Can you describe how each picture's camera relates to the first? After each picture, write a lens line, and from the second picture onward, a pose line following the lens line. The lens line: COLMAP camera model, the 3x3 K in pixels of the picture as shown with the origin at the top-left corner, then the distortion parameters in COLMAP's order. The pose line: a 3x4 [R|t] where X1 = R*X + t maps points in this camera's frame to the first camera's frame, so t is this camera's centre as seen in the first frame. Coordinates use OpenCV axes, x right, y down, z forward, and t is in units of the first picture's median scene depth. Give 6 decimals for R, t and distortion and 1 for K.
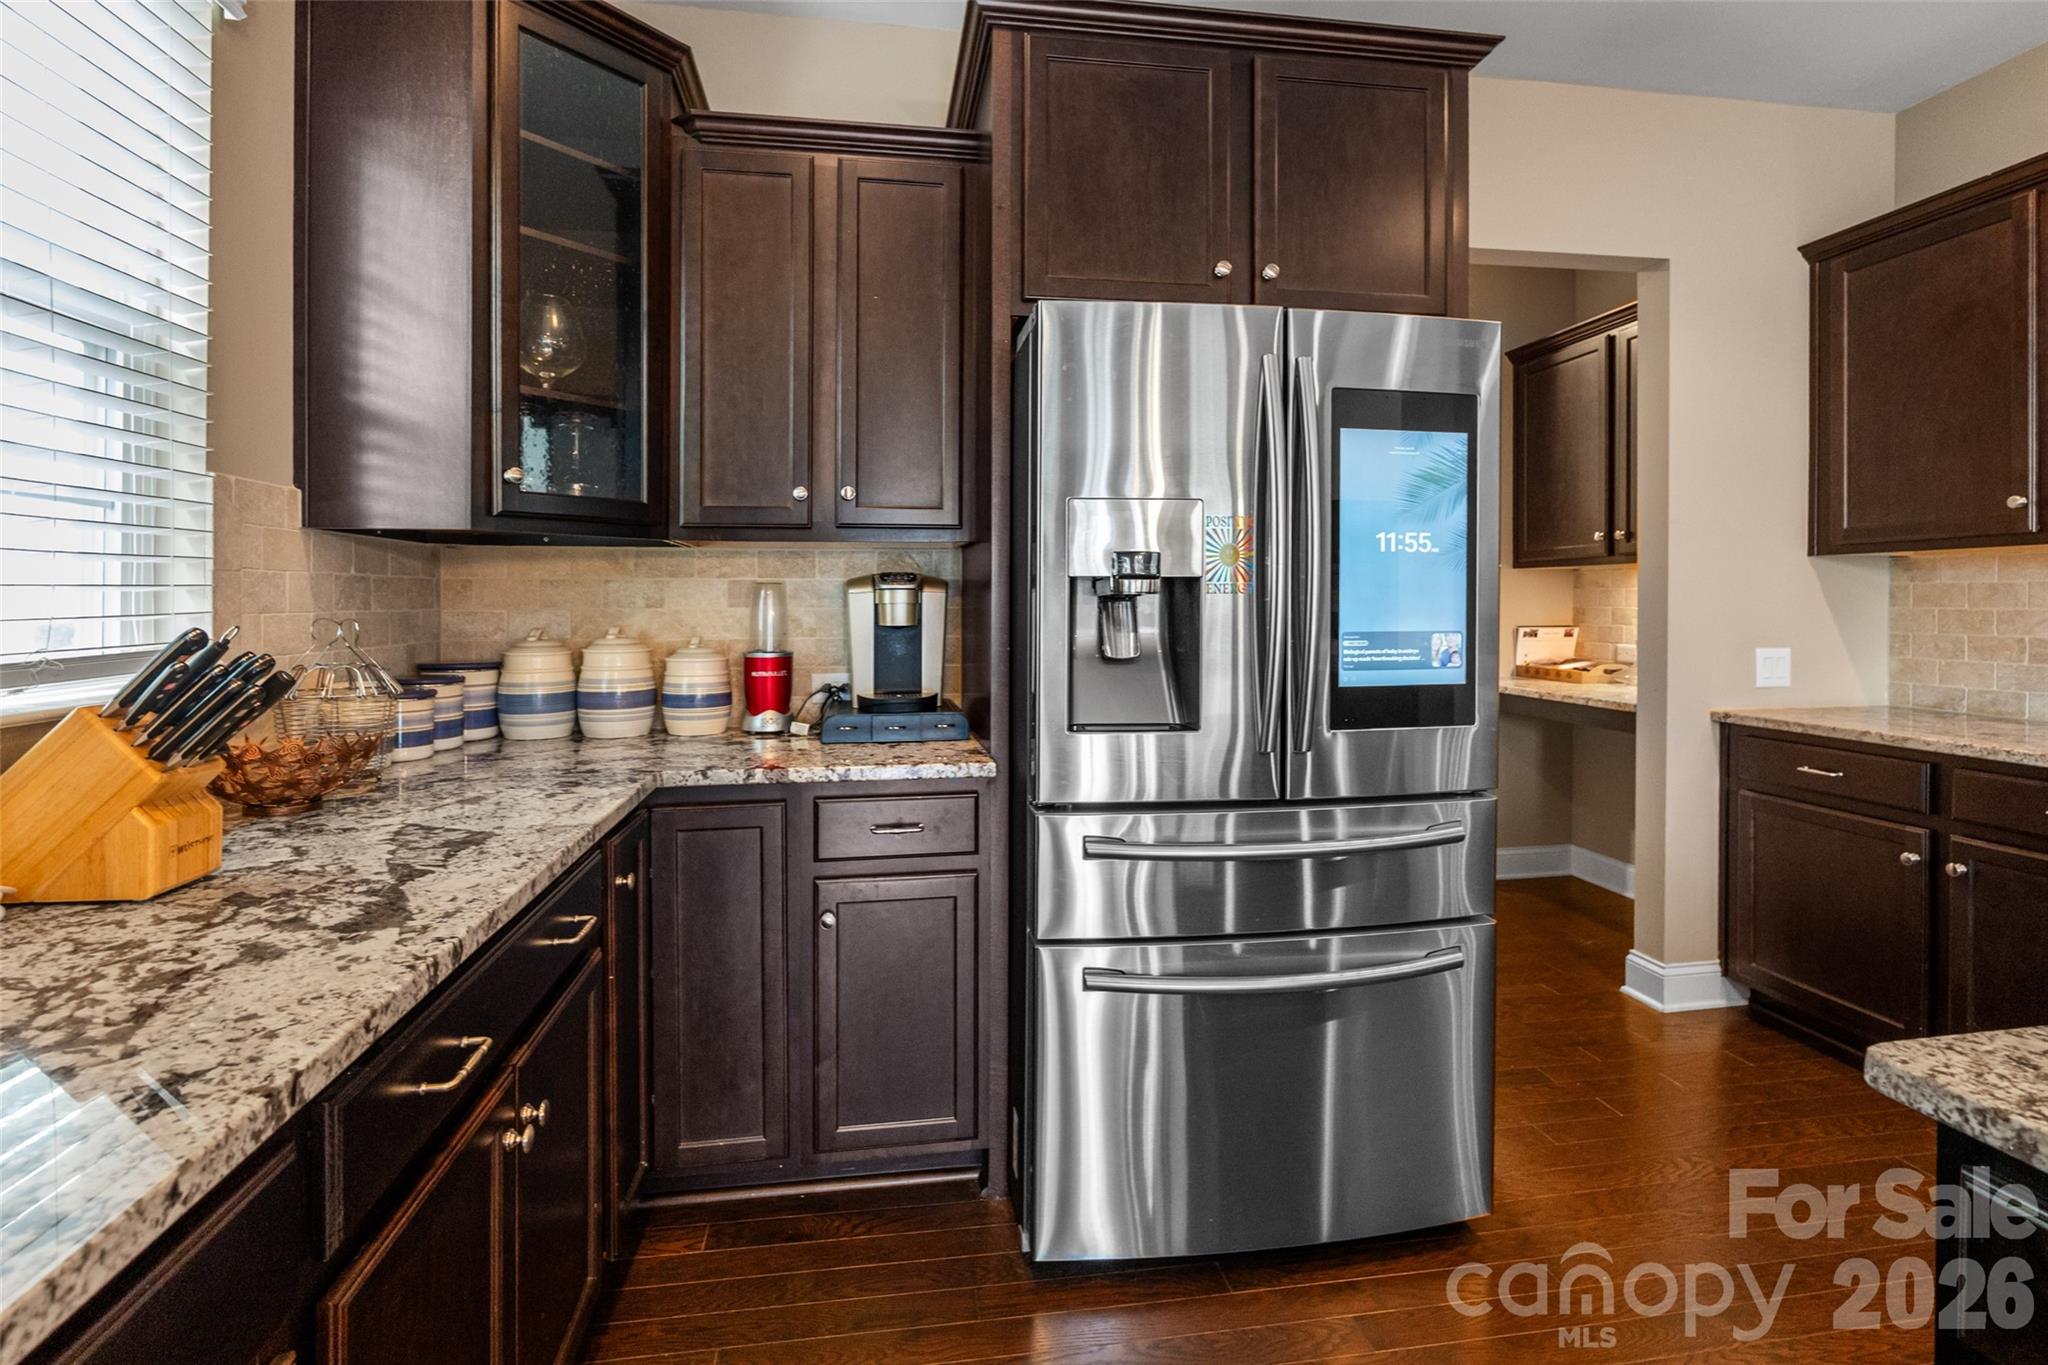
lens RADIAL K [[971.5, 0, 1013.8], [0, 971.5, 607.5], [0, 0, 1]] dist [-0.008753, 0.000690]
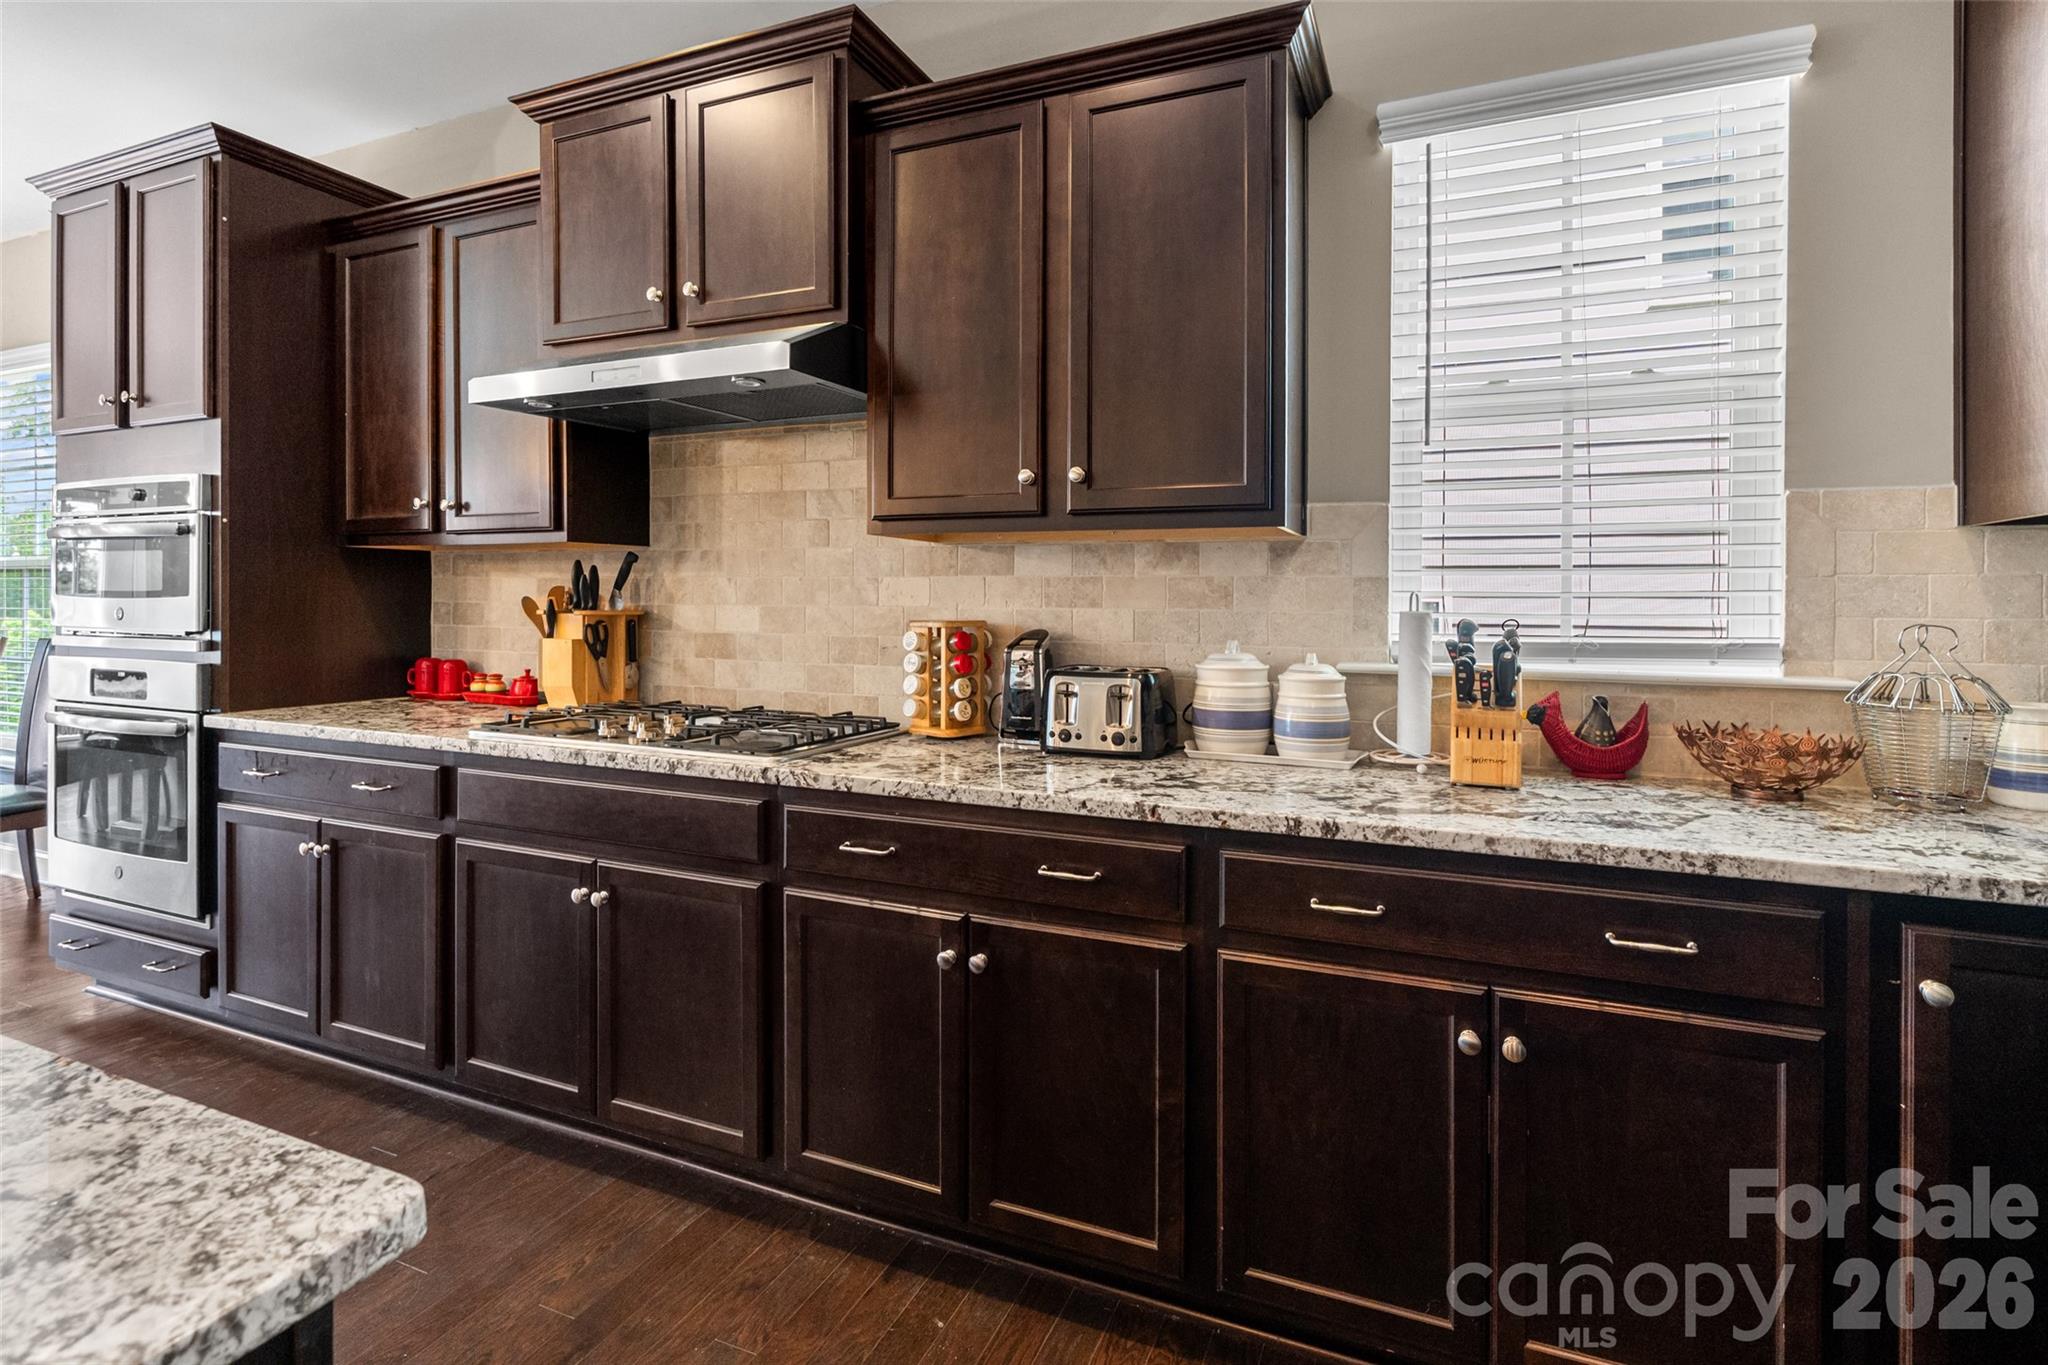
lens RADIAL K [[971.5, 0, 1037.2], [0, 971.5, 615.1], [0, 0, 1]] dist [-0.008753, 0.000690]
pose [[-0.514662, 0.008429, -0.857352, 0.410427], [-0.011828, 0.999787, 0.016930, -0.002318], [0.857312, 0.018854, -0.514453, 0.572716]]
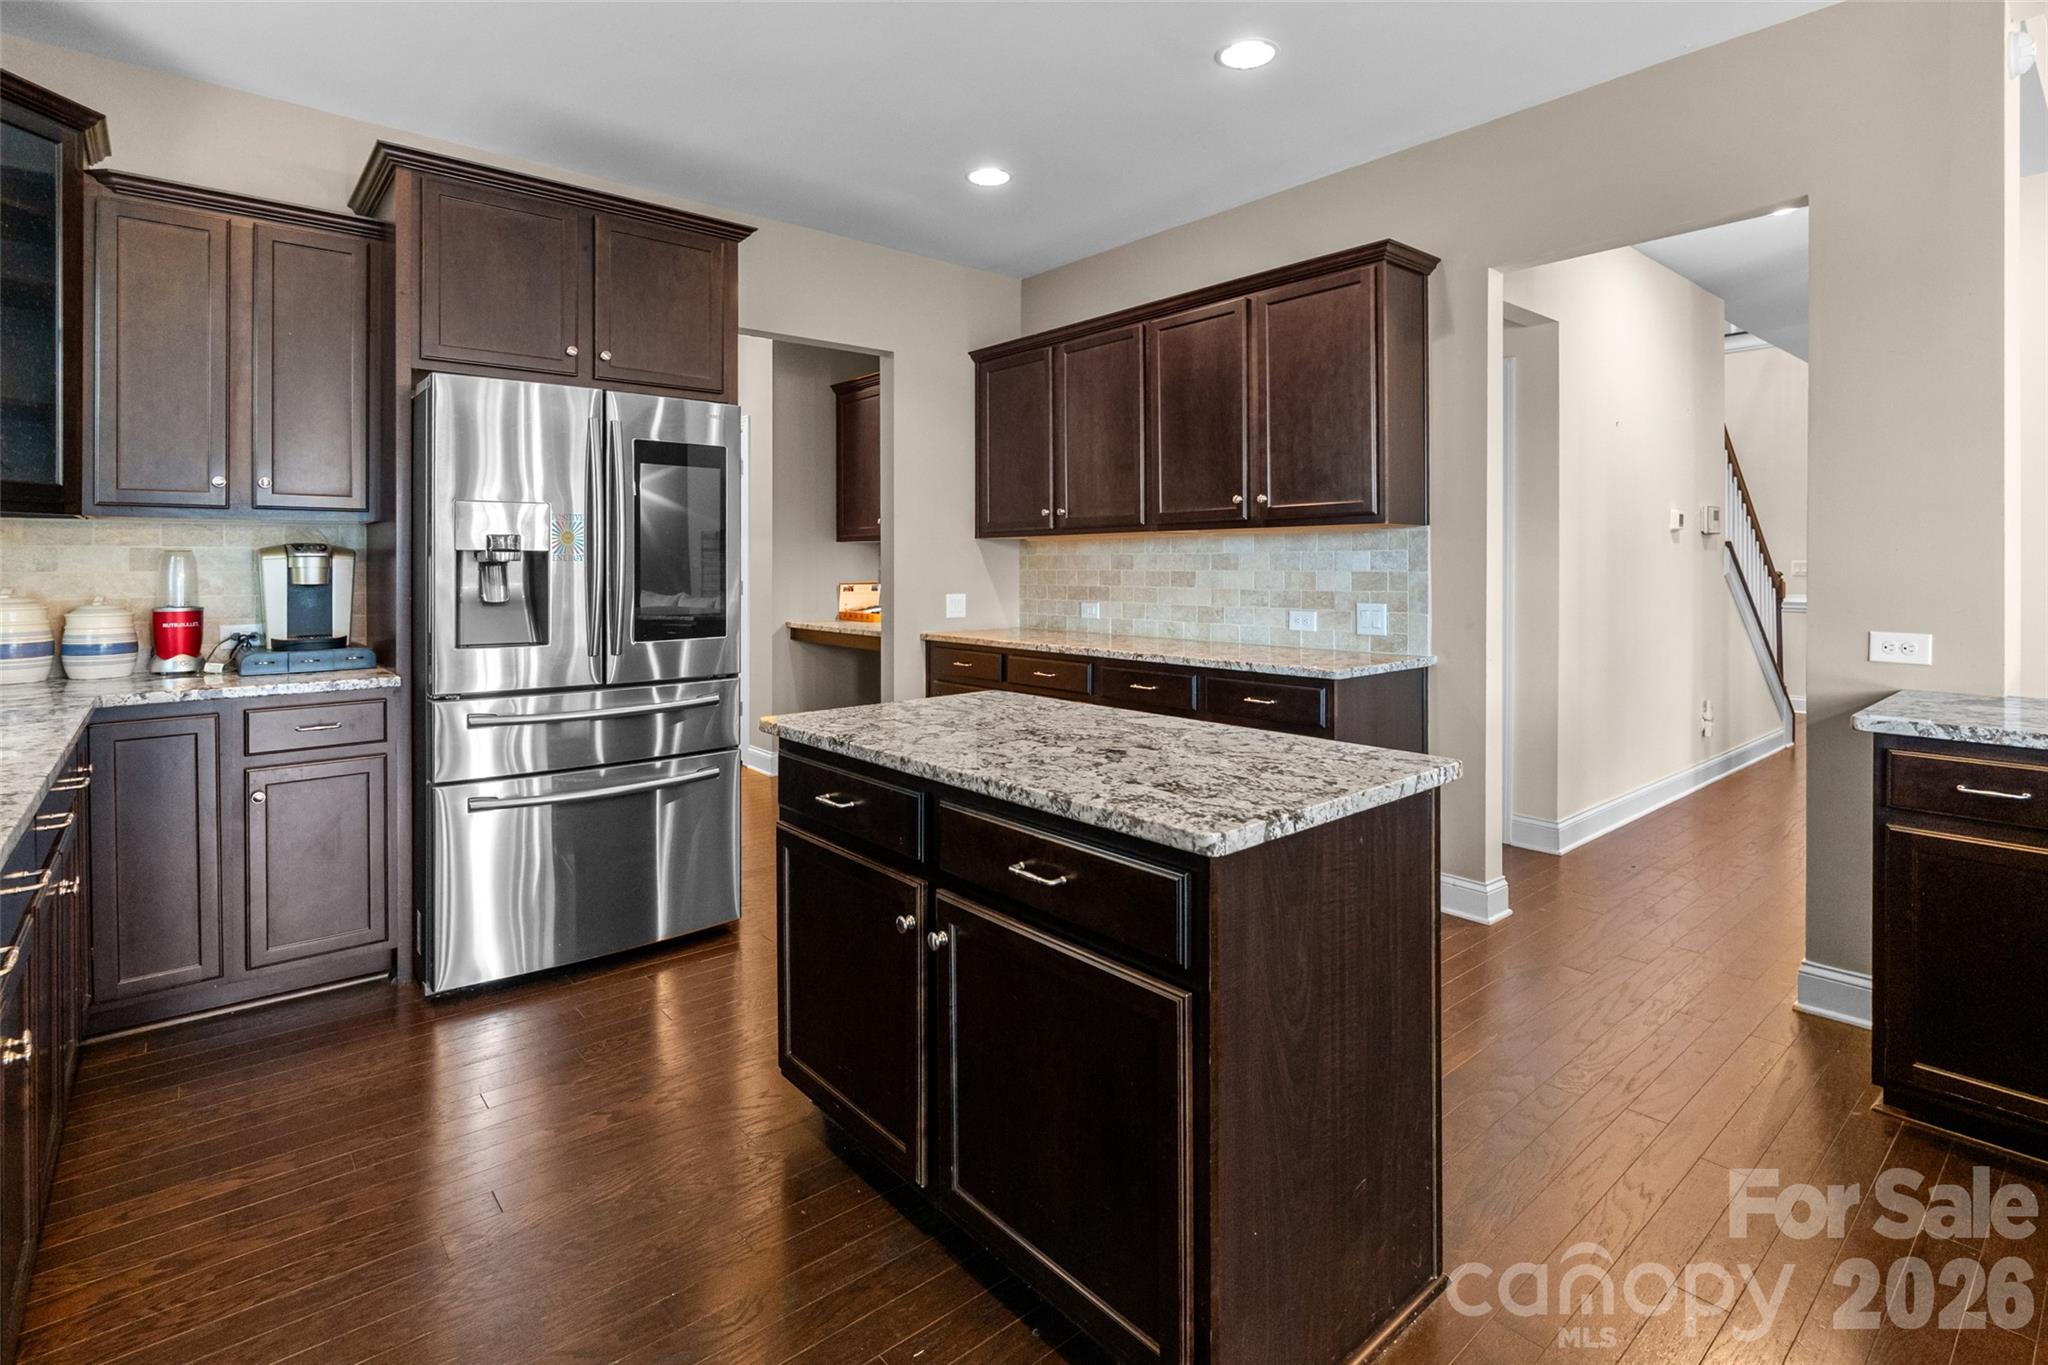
lens RADIAL K [[971.5, 0, 1022.3], [0, 971.5, 575.2], [0, 0, 1]] dist [-0.008753, 0.000690]
pose [[0.846078, -0.005027, 0.533035, -0.002650], [0.004037, 0.999987, 0.003022, 0.006715], [-0.533044, -0.000405, 0.846088, -0.625656]]
